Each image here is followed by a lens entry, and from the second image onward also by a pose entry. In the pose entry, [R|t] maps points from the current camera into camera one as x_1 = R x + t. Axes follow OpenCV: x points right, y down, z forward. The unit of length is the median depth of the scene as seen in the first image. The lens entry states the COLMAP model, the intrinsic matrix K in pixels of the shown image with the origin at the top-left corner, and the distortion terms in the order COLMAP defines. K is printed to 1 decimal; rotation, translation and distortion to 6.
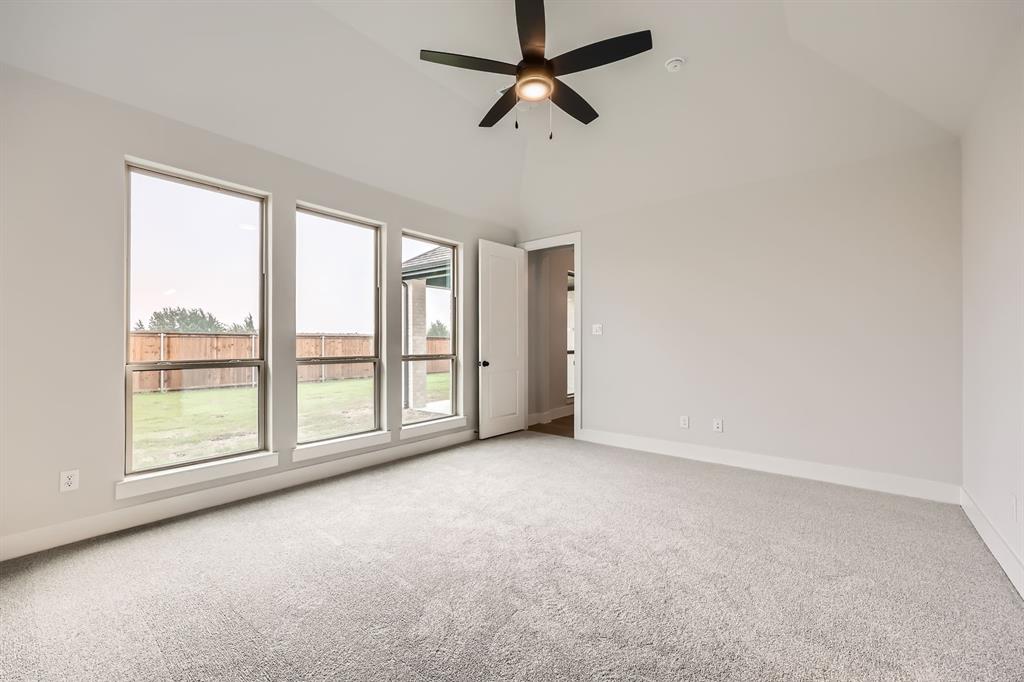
lens RADIAL K [[418.7, 0, 514.9], [0, 418.7, 344.6], [0, 0, 1]] dist [0.006752, 0.000614]
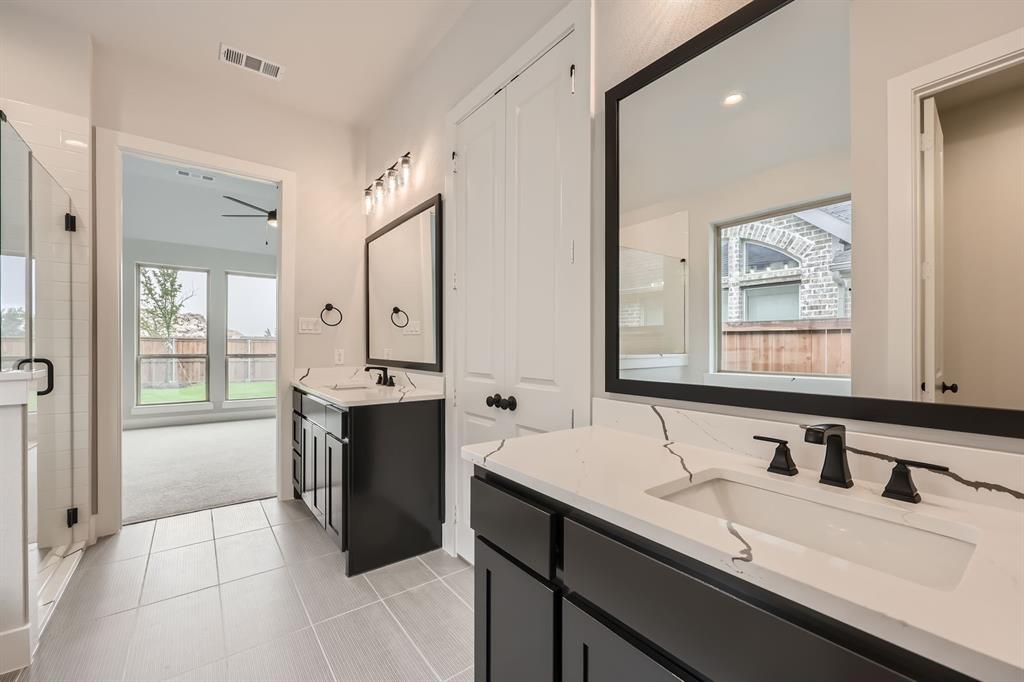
lens RADIAL K [[414.0, 0, 513.5], [0, 414.0, 347.1], [0, 0, 1]] dist [-0.000219, -0.000104]
pose [[0.968999, 0.006078, -0.246990, 1.033985], [-0.006491, 0.999979, -0.000859, -0.003370], [0.246980, 0.002436, 0.969018, -0.415382]]
